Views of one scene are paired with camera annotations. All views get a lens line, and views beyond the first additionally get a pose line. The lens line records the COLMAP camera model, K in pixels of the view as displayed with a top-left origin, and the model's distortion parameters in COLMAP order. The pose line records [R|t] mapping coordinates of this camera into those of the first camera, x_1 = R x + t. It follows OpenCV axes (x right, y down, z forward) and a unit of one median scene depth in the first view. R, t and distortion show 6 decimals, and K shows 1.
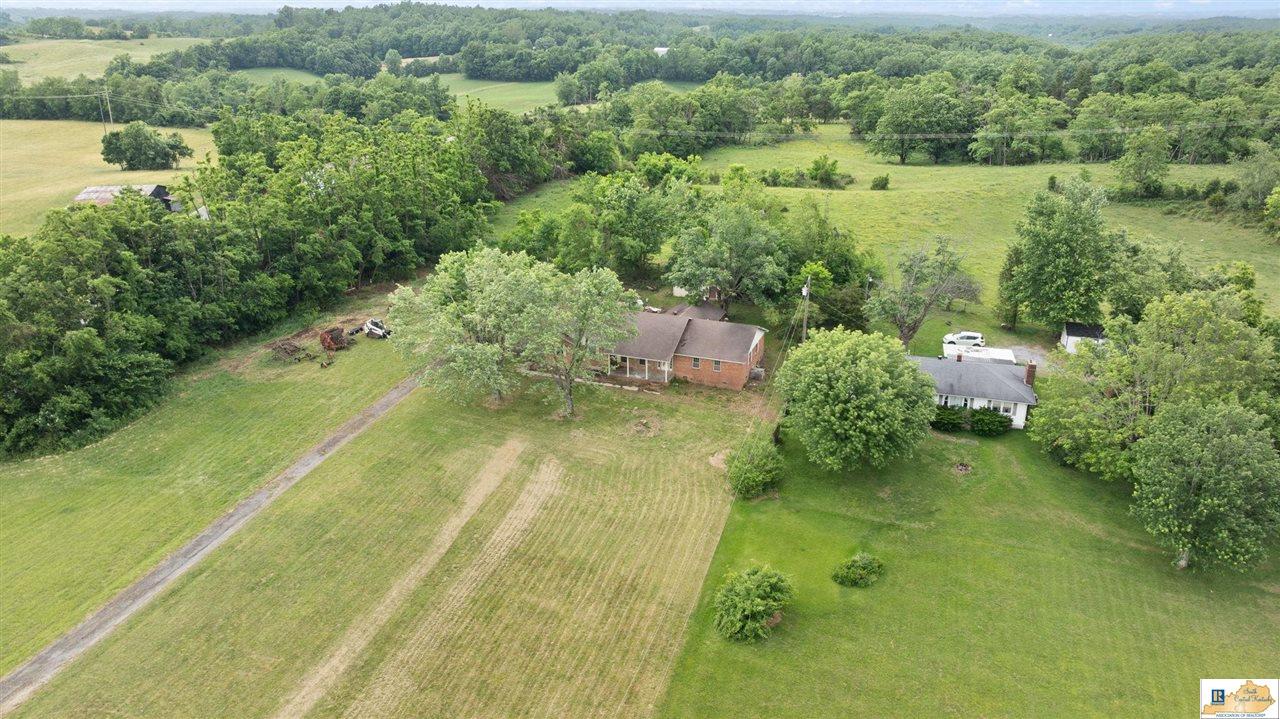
lens RADIAL K [[915.2, 0, 646.4], [0, 915.2, 358.0], [0, 0, 1]] dist [-0.022078, 0.004530]
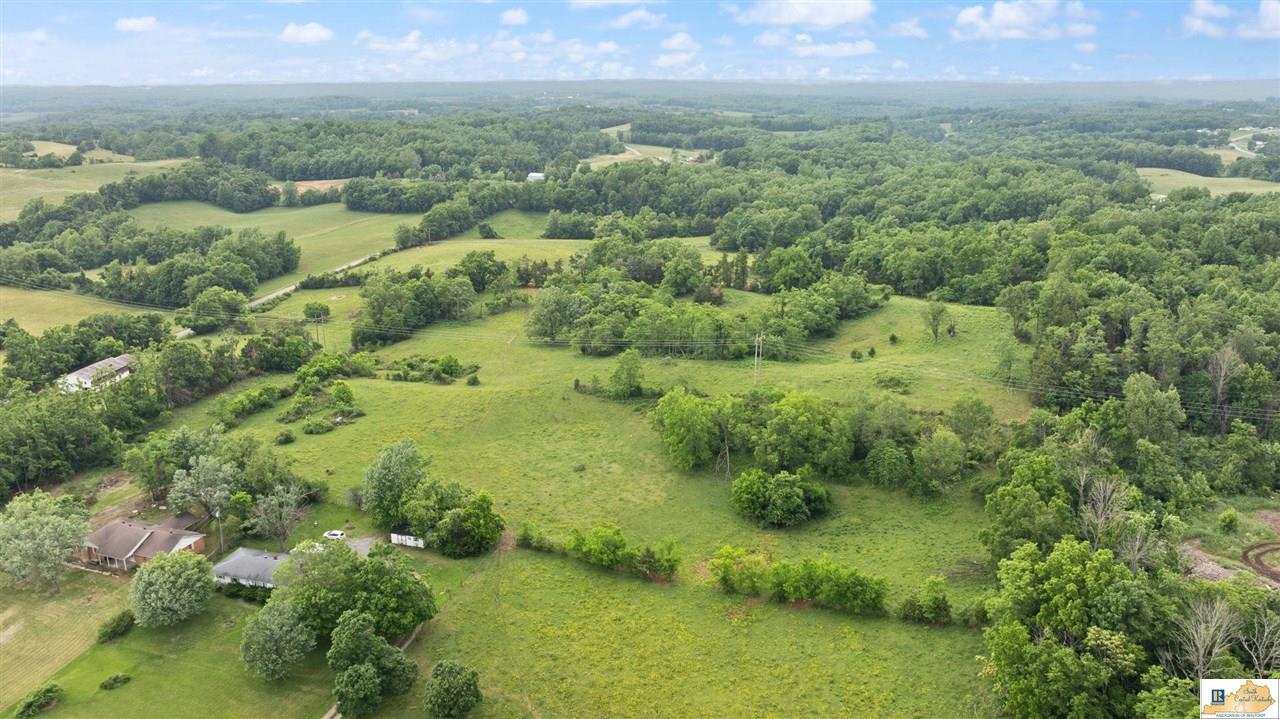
lens RADIAL K [[915.2, 0, 646.4], [0, 915.2, 358.0], [0, 0, 1]] dist [-0.022078, 0.004530]
pose [[0.999863, -0.009798, 0.013341, 0.575557], [0.010682, 0.997638, -0.067850, -0.144490], [-0.012645, 0.067983, 0.997606, -0.471903]]
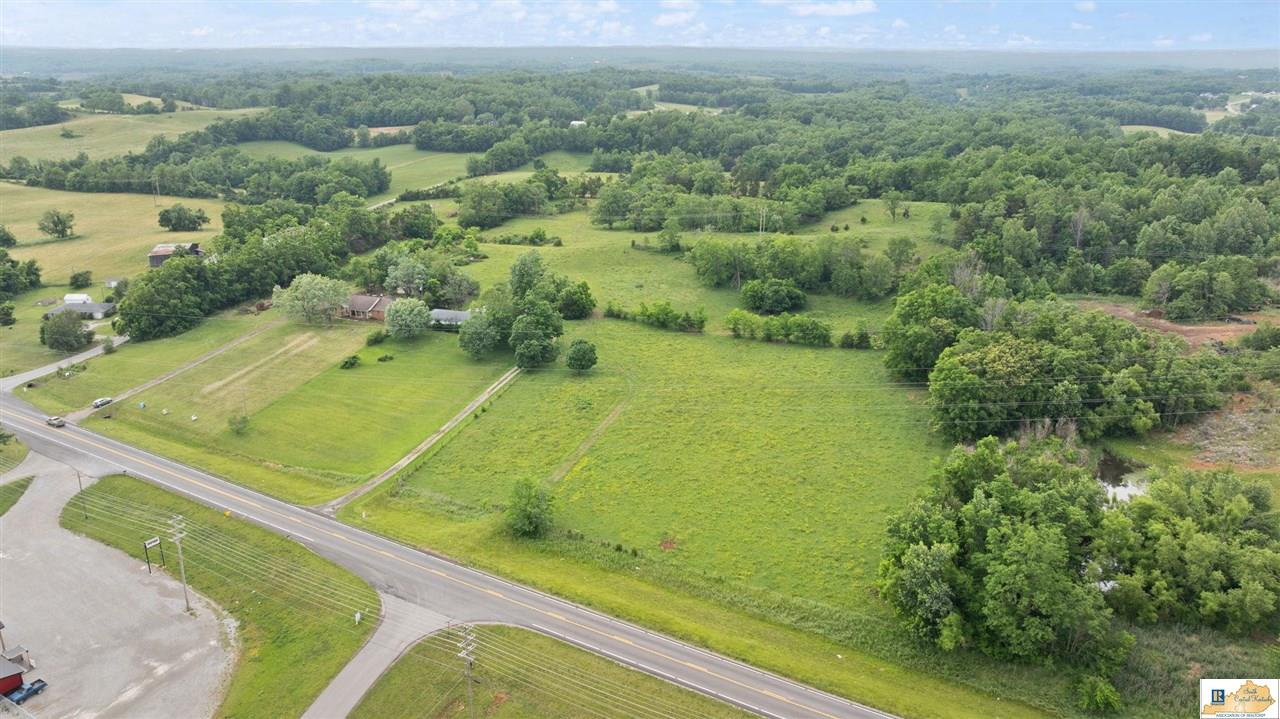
lens RADIAL K [[915.2, 0, 646.4], [0, 915.2, 358.0], [0, 0, 1]] dist [-0.022078, 0.004530]
pose [[0.999952, 0.004056, -0.008869, 0.529863], [-0.004366, 0.999371, -0.035194, 0.141155], [0.008721, 0.035231, 0.999341, -1.087766]]
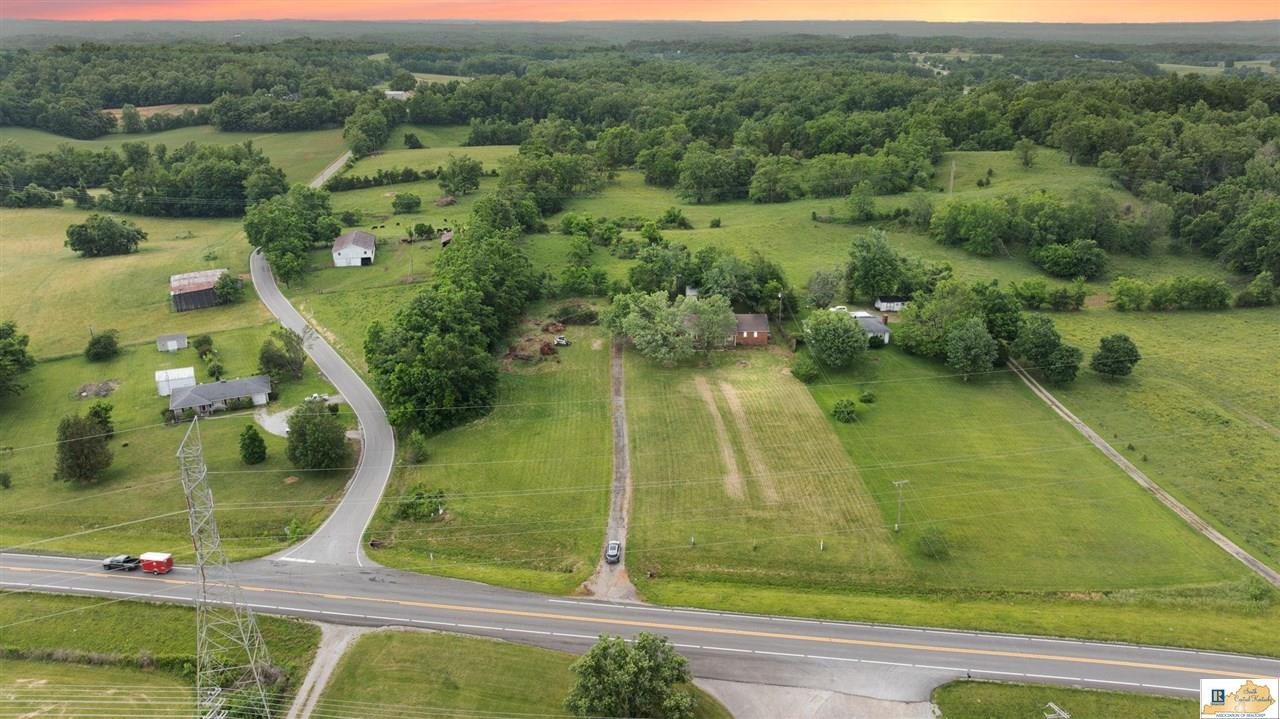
lens RADIAL K [[896.3, 0, 640.0], [0, 896.3, 359.5], [0, 0, 1]] dist [-0.008075, 0.003846]
pose [[0.930146, -0.133918, 0.341899, -0.495192], [0.134219, 0.990687, 0.022895, -0.009725], [-0.341781, 0.024594, 0.939458, -0.481508]]
